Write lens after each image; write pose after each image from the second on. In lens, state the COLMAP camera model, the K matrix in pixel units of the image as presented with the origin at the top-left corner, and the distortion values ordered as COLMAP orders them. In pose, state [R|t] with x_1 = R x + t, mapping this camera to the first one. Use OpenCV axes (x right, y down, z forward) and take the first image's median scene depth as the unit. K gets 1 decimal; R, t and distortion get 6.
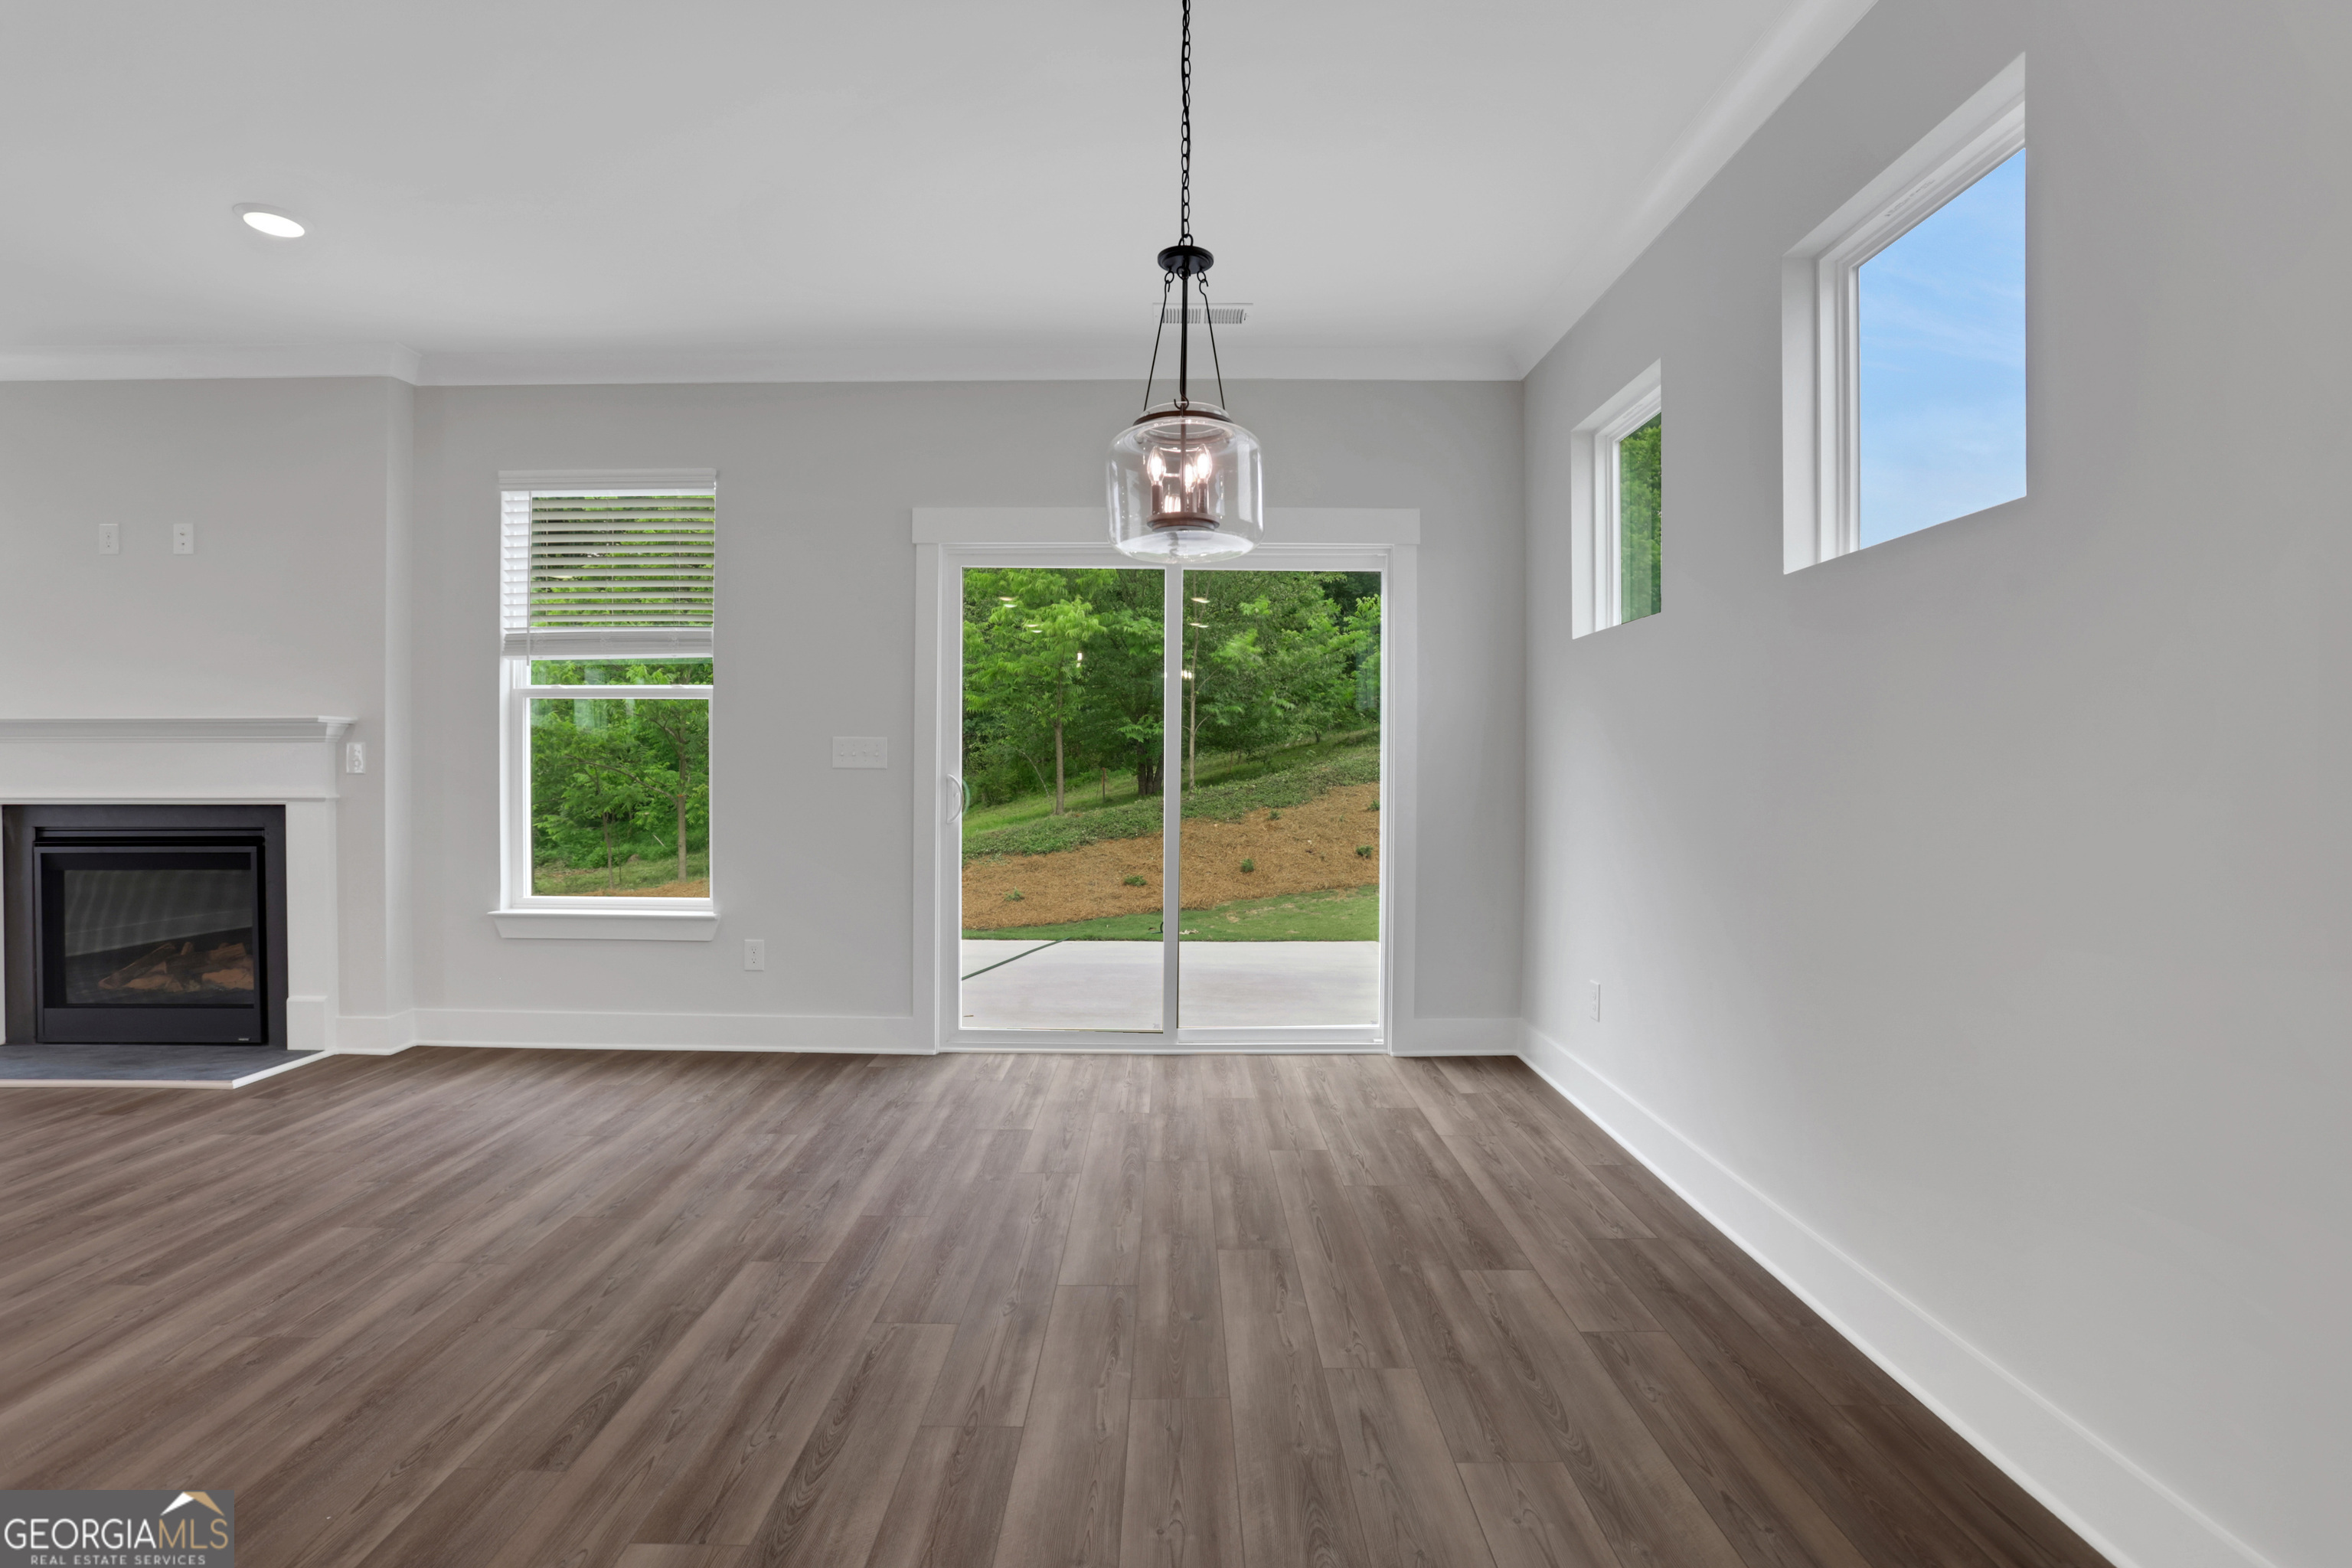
lens RADIAL K [[1139.6, 0, 1165.5], [0, 1139.6, 762.5], [0, 0, 1]] dist [-0.076104, 0.033341]
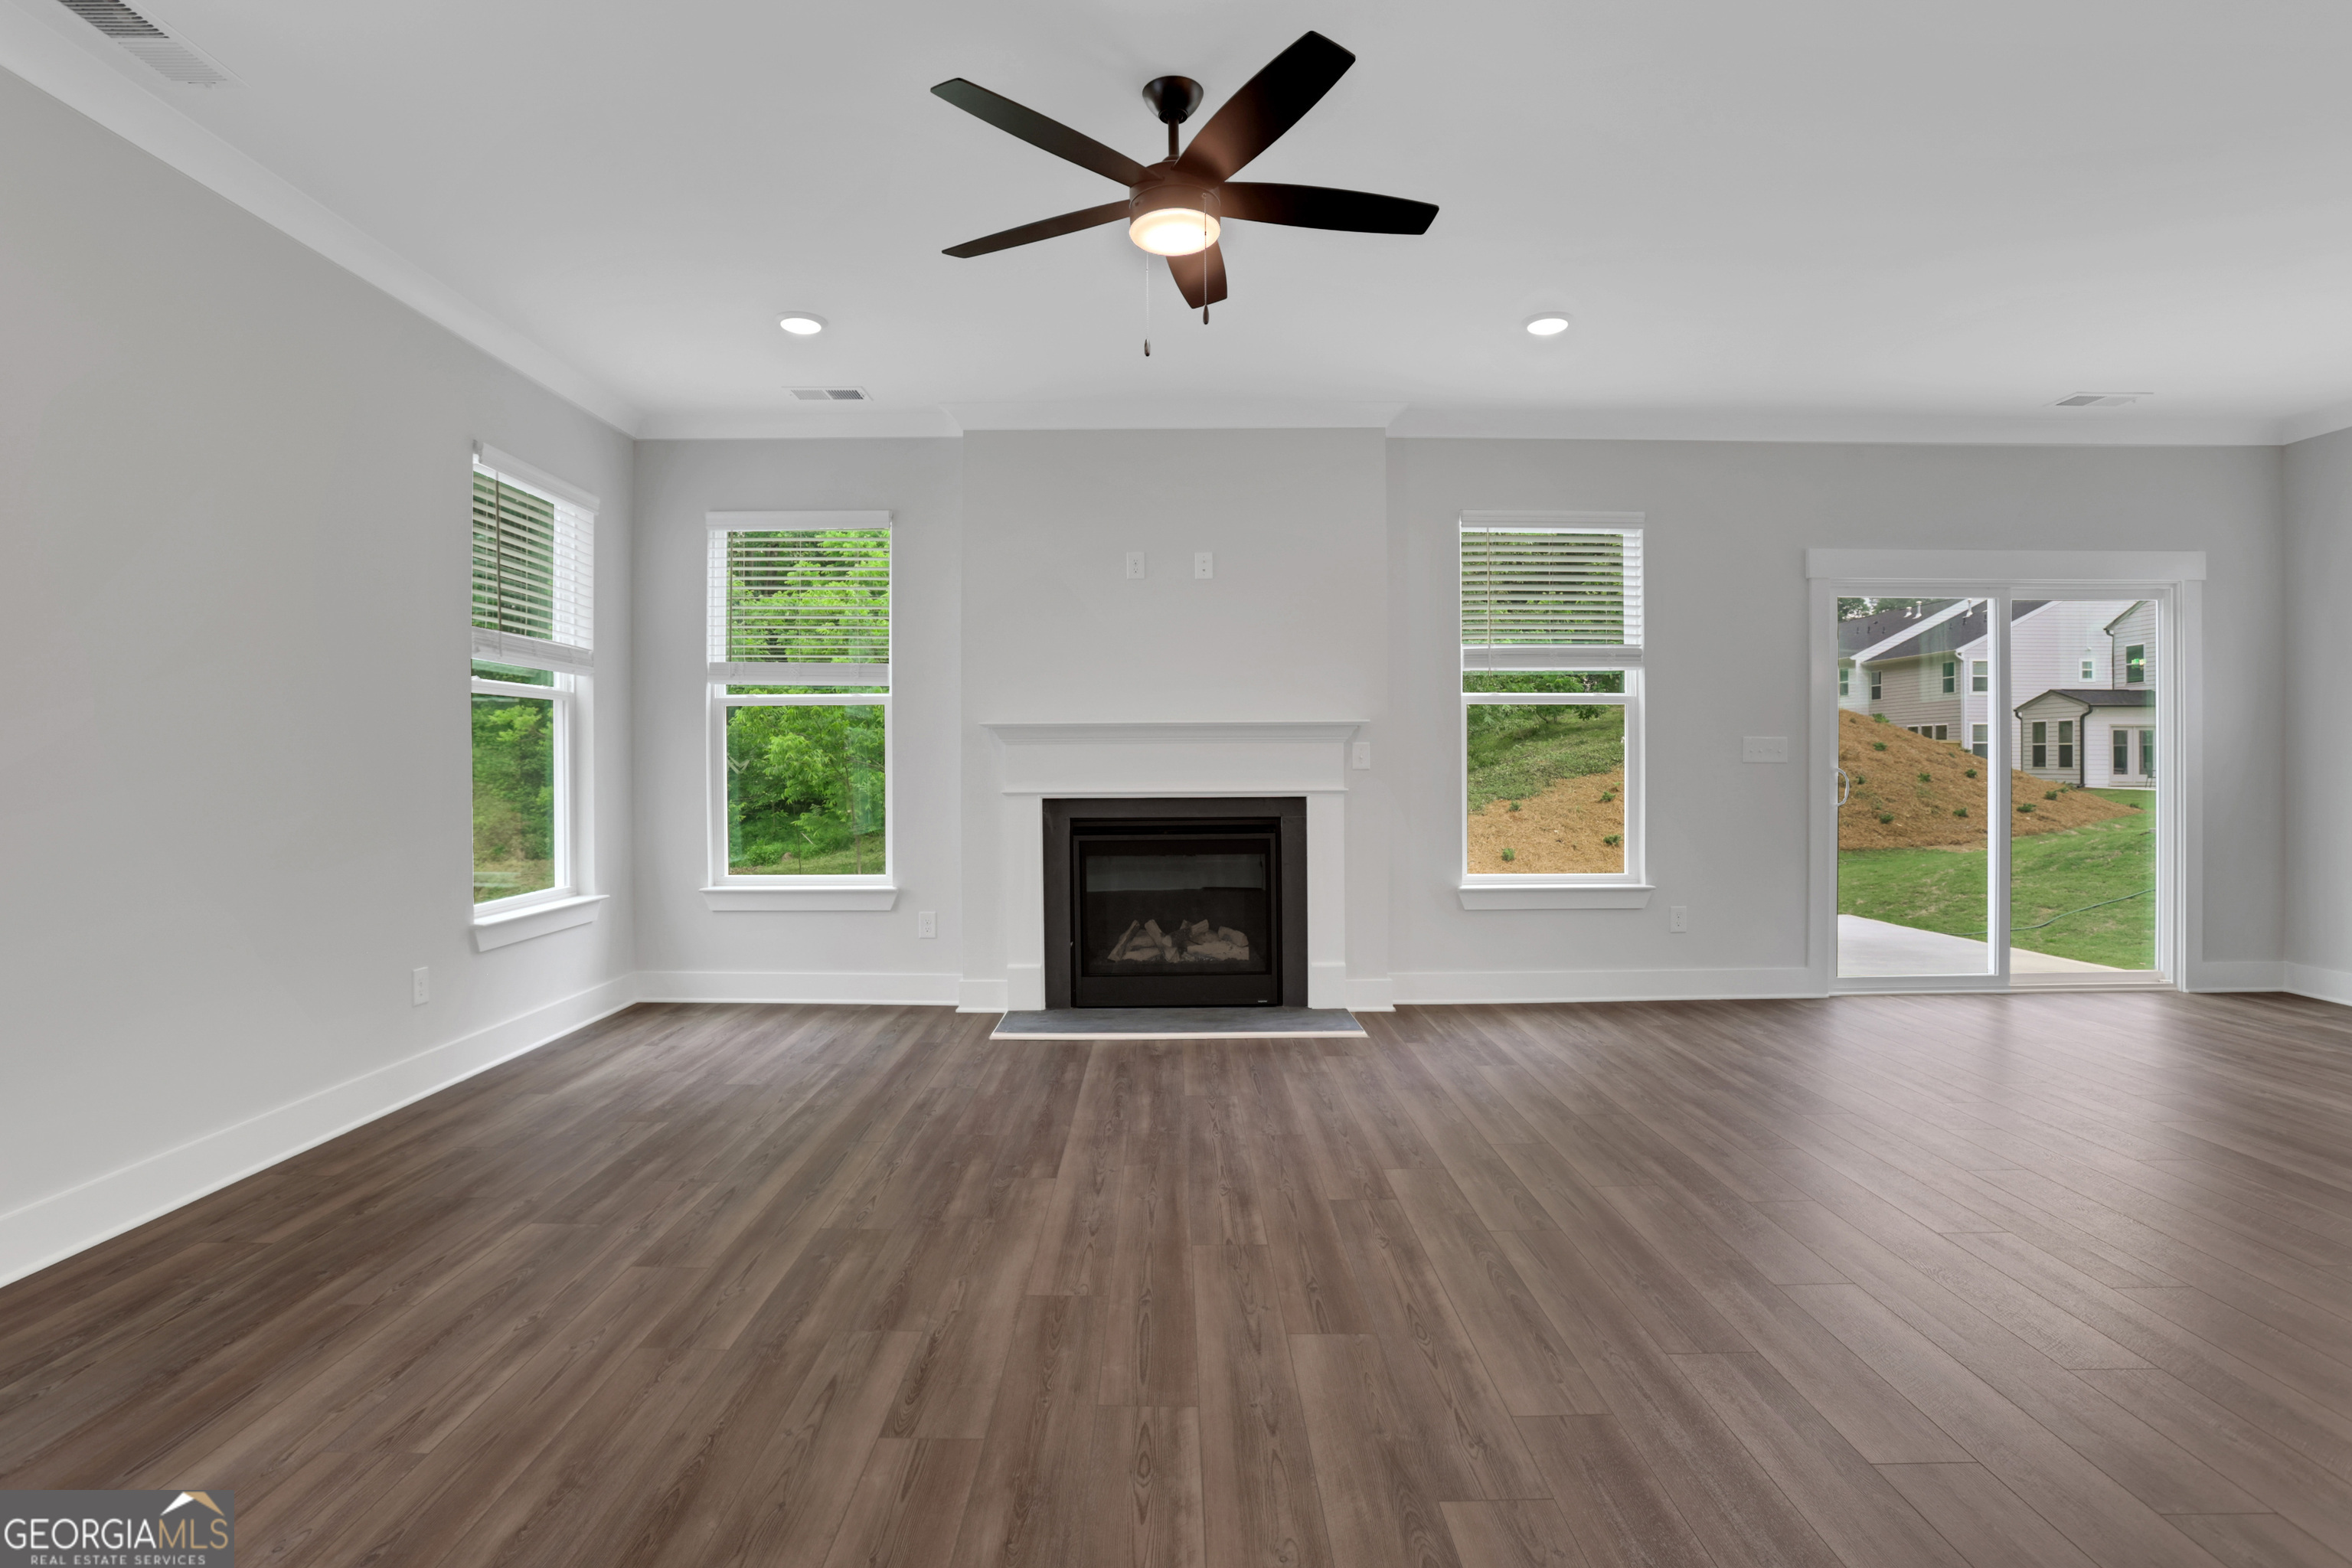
lens RADIAL K [[1139.6, 0, 1165.5], [0, 1139.6, 762.5], [0, 0, 1]] dist [-0.076104, 0.033341]
pose [[0.999953, -0.005838, 0.007804, -1.305406], [0.005807, 0.999975, 0.003980, -0.005610], [-0.007827, -0.003935, 0.999962, -0.269020]]
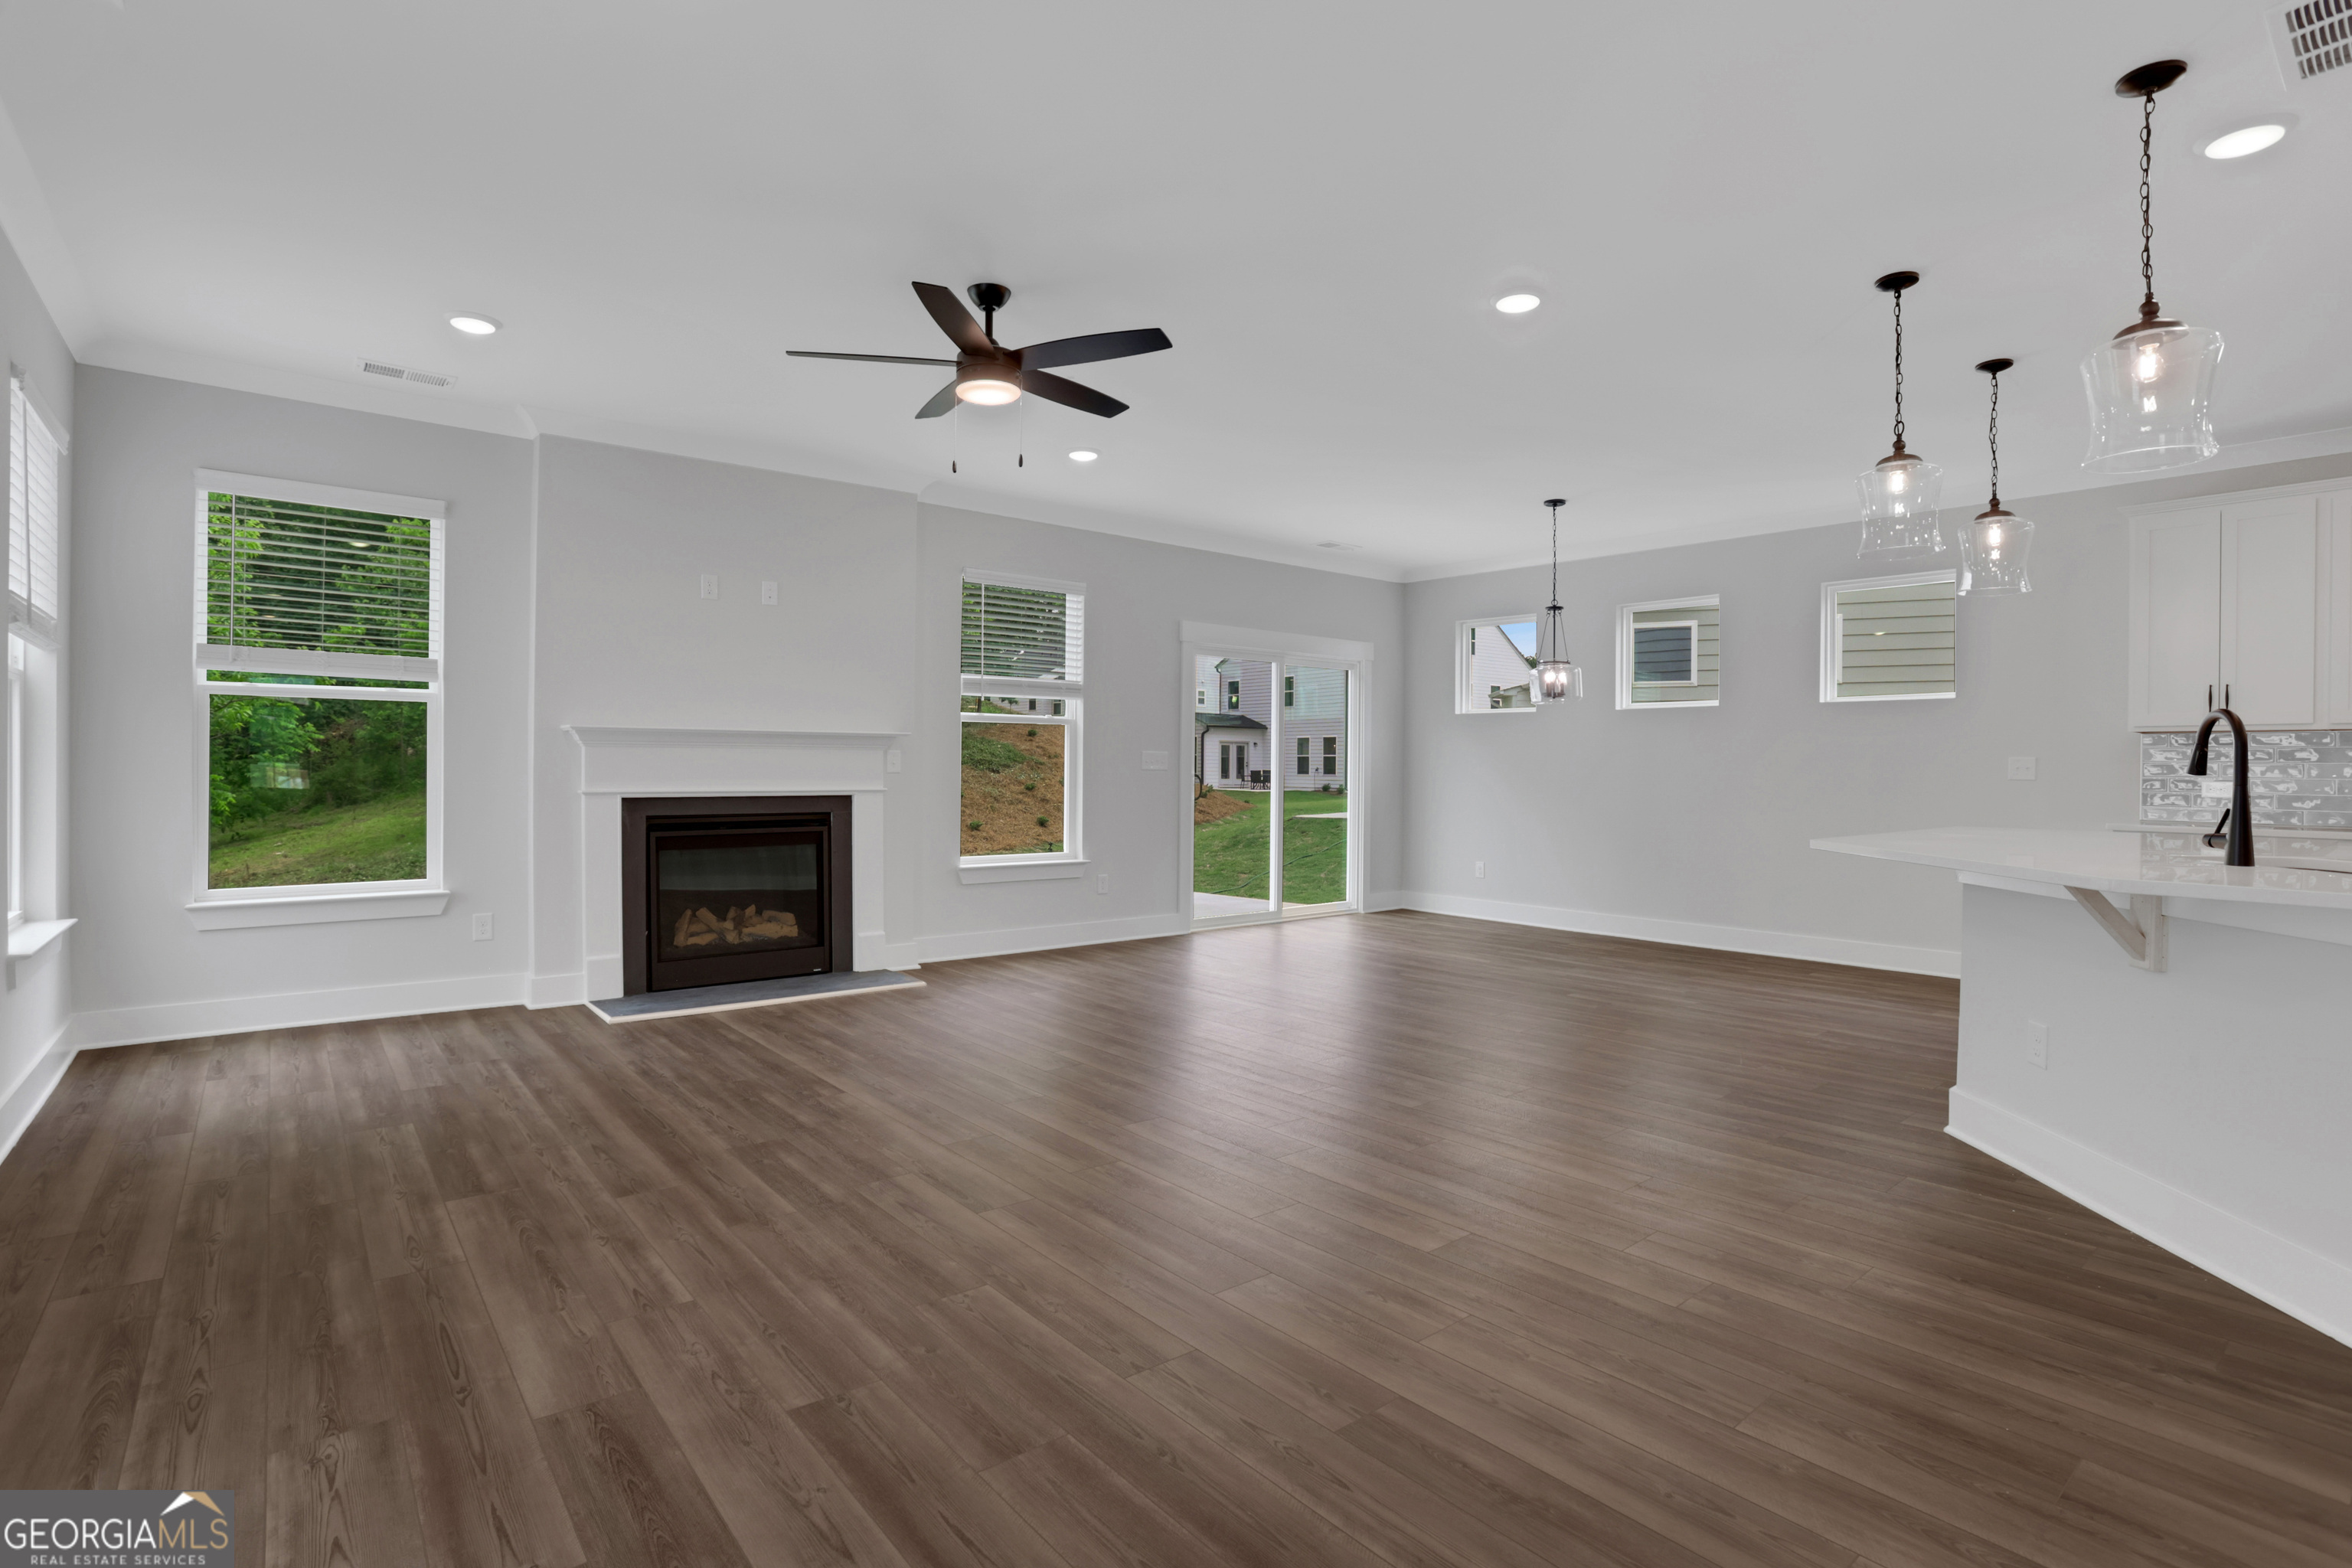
lens RADIAL K [[1139.6, 0, 1165.5], [0, 1139.6, 762.5], [0, 0, 1]] dist [-0.076104, 0.033341]
pose [[0.768752, 0.006089, 0.639518, -1.926533], [-0.008792, 0.999961, 0.001048, -0.011207], [-0.639487, -0.006429, 0.768775, -0.473380]]
